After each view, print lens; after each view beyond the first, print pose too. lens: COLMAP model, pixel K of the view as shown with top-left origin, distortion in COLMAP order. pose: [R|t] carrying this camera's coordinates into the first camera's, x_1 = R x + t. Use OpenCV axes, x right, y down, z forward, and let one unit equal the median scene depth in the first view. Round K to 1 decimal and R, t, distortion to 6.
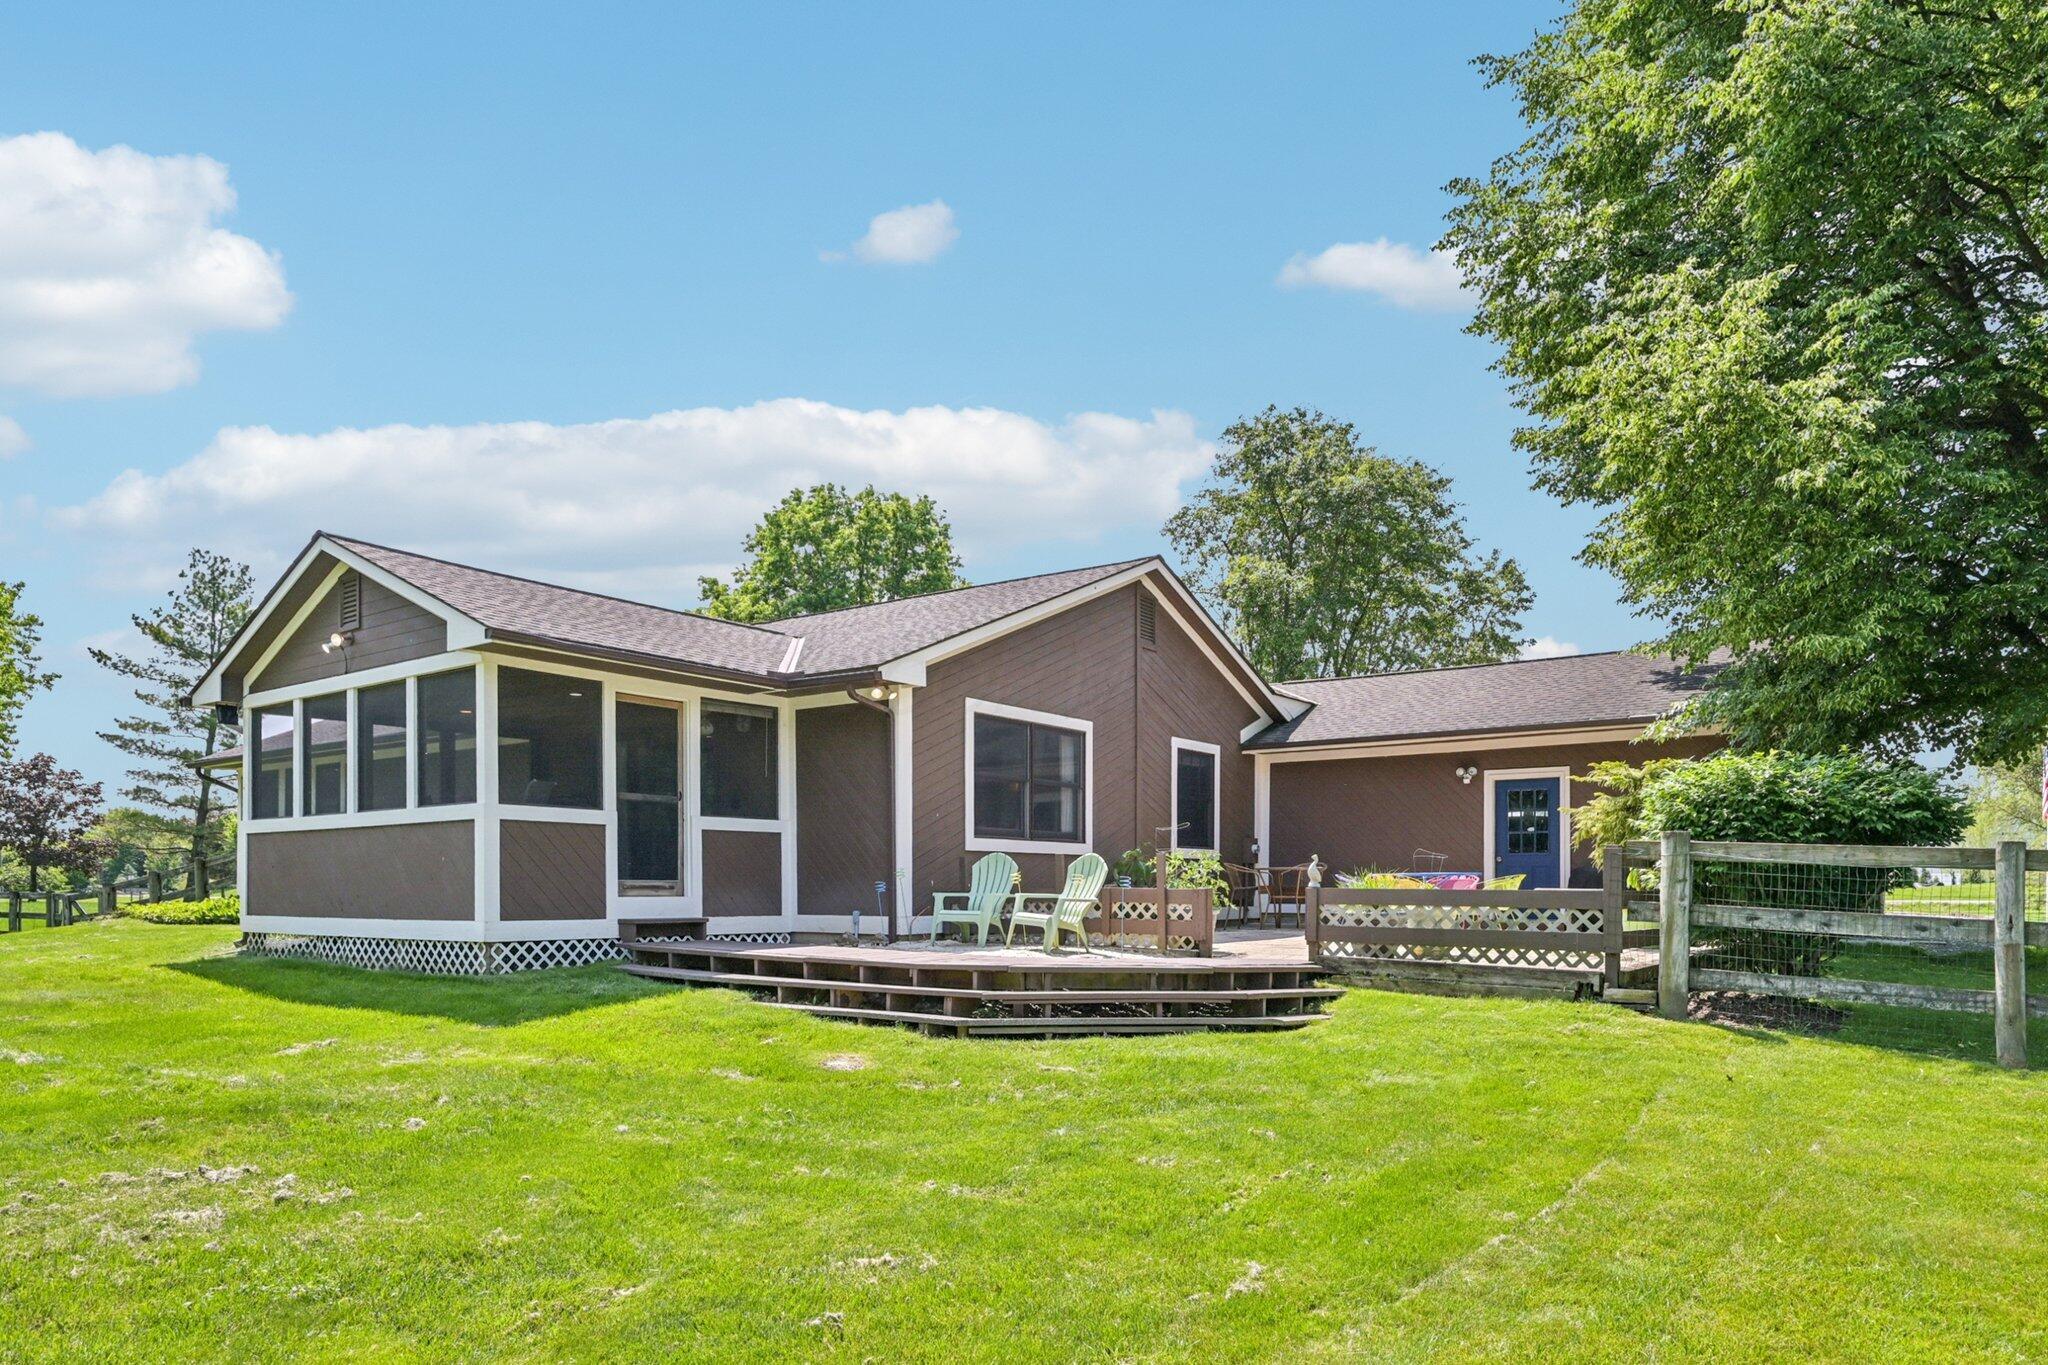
lens RADIAL K [[1213.8, 0, 1016.6], [0, 1213.8, 694.1], [0, 0, 1]] dist [-0.000512, 0.000201]
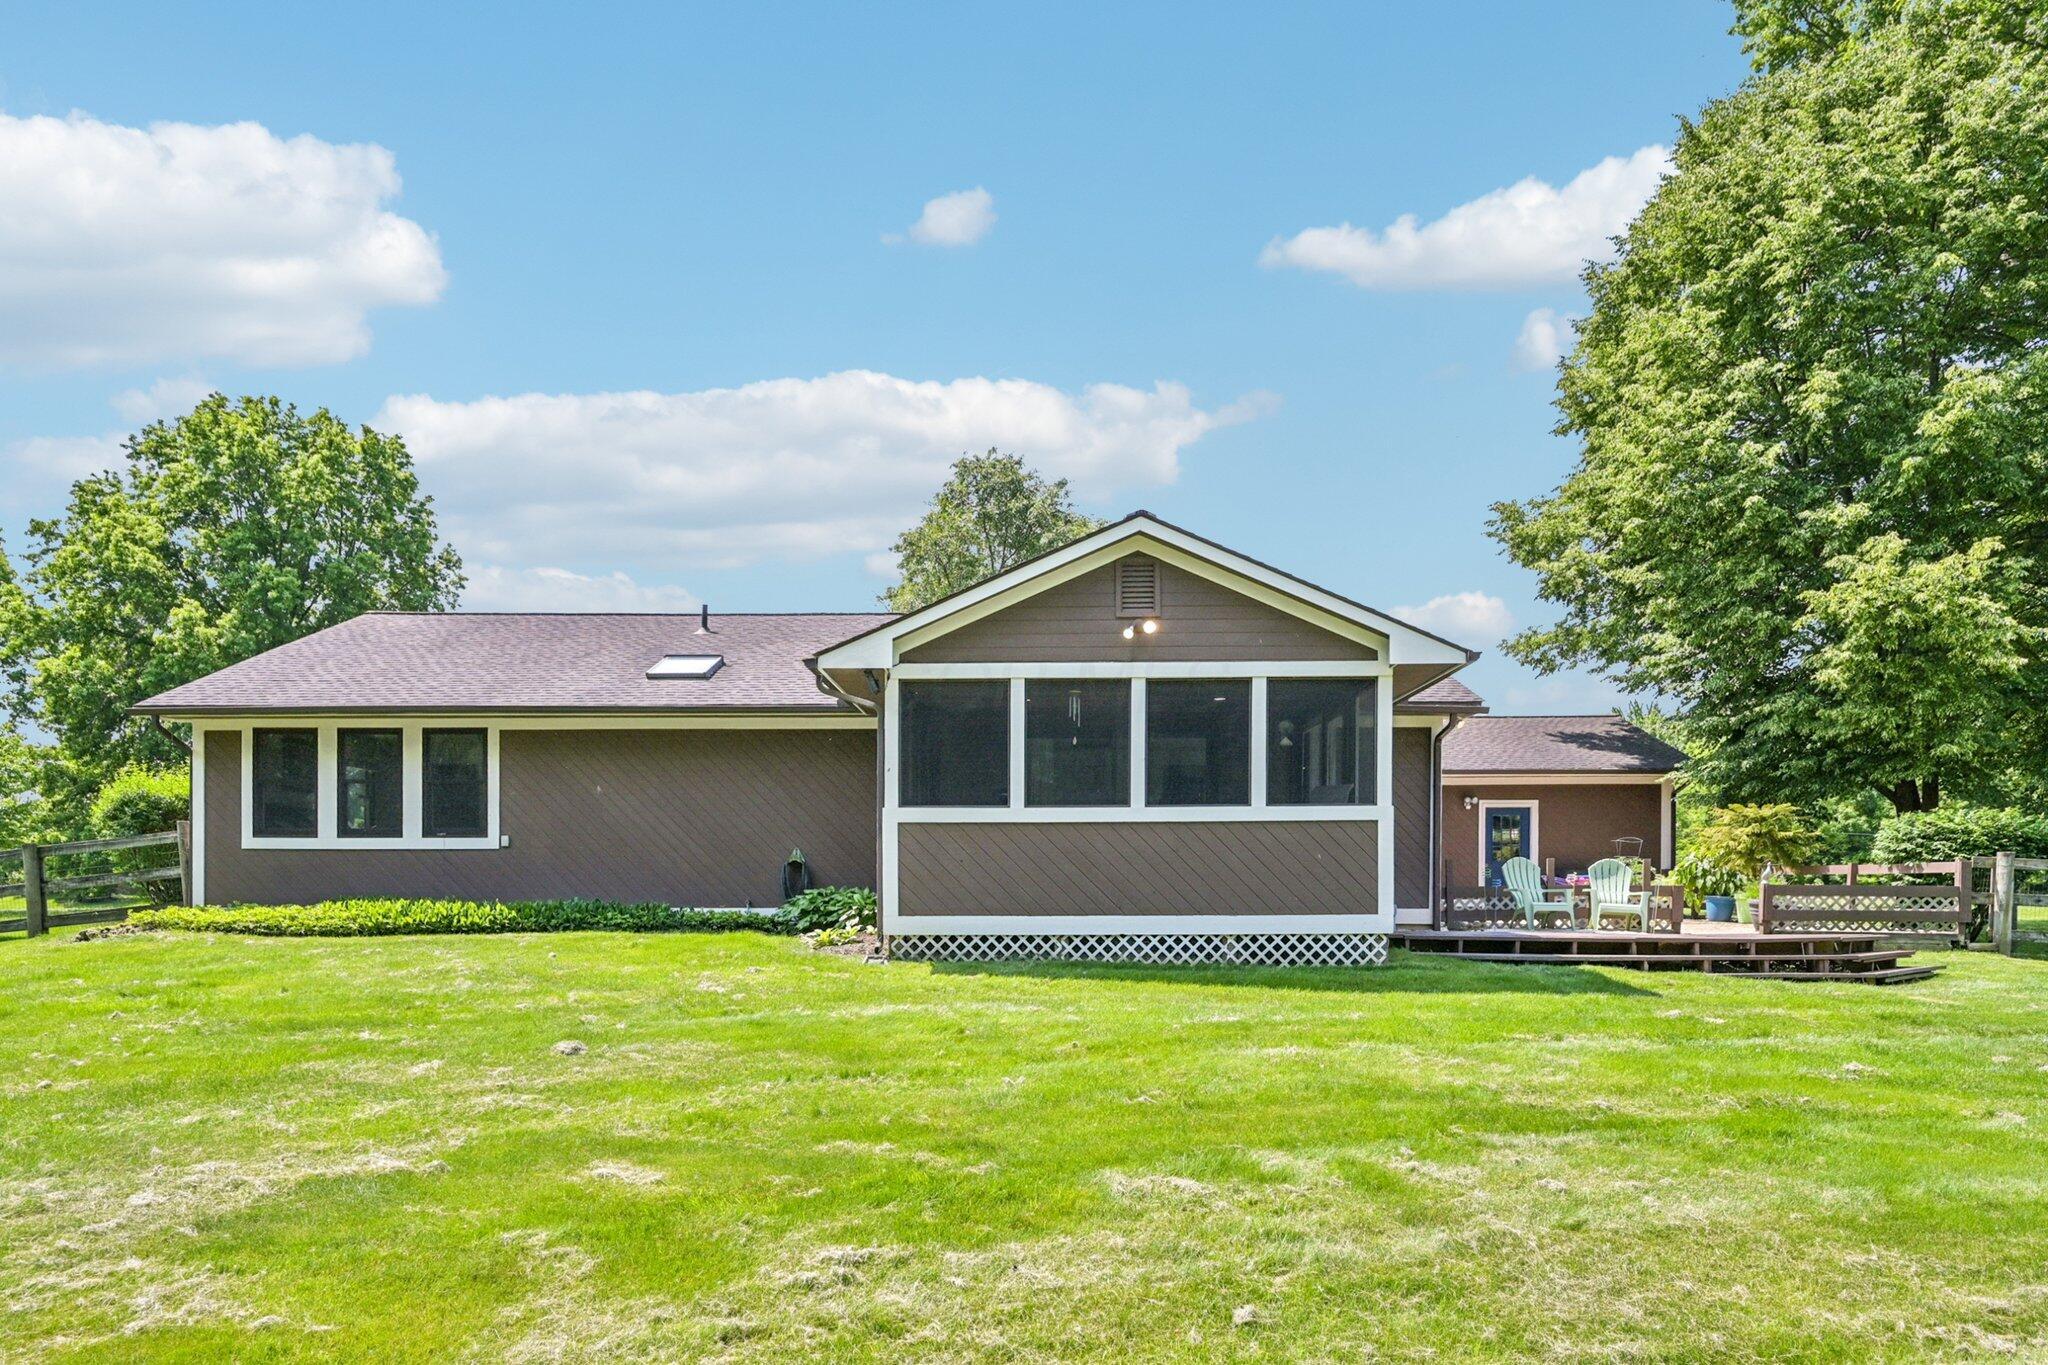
lens RADIAL K [[1213.8, 0, 1016.6], [0, 1213.8, 694.1], [0, 0, 1]] dist [-0.000512, 0.000201]
pose [[0.825342, 0.089413, 0.557508, -0.766410], [-0.087569, 0.995705, -0.030052, 0.030491], [-0.557801, -0.024017, 0.829627, 0.166856]]
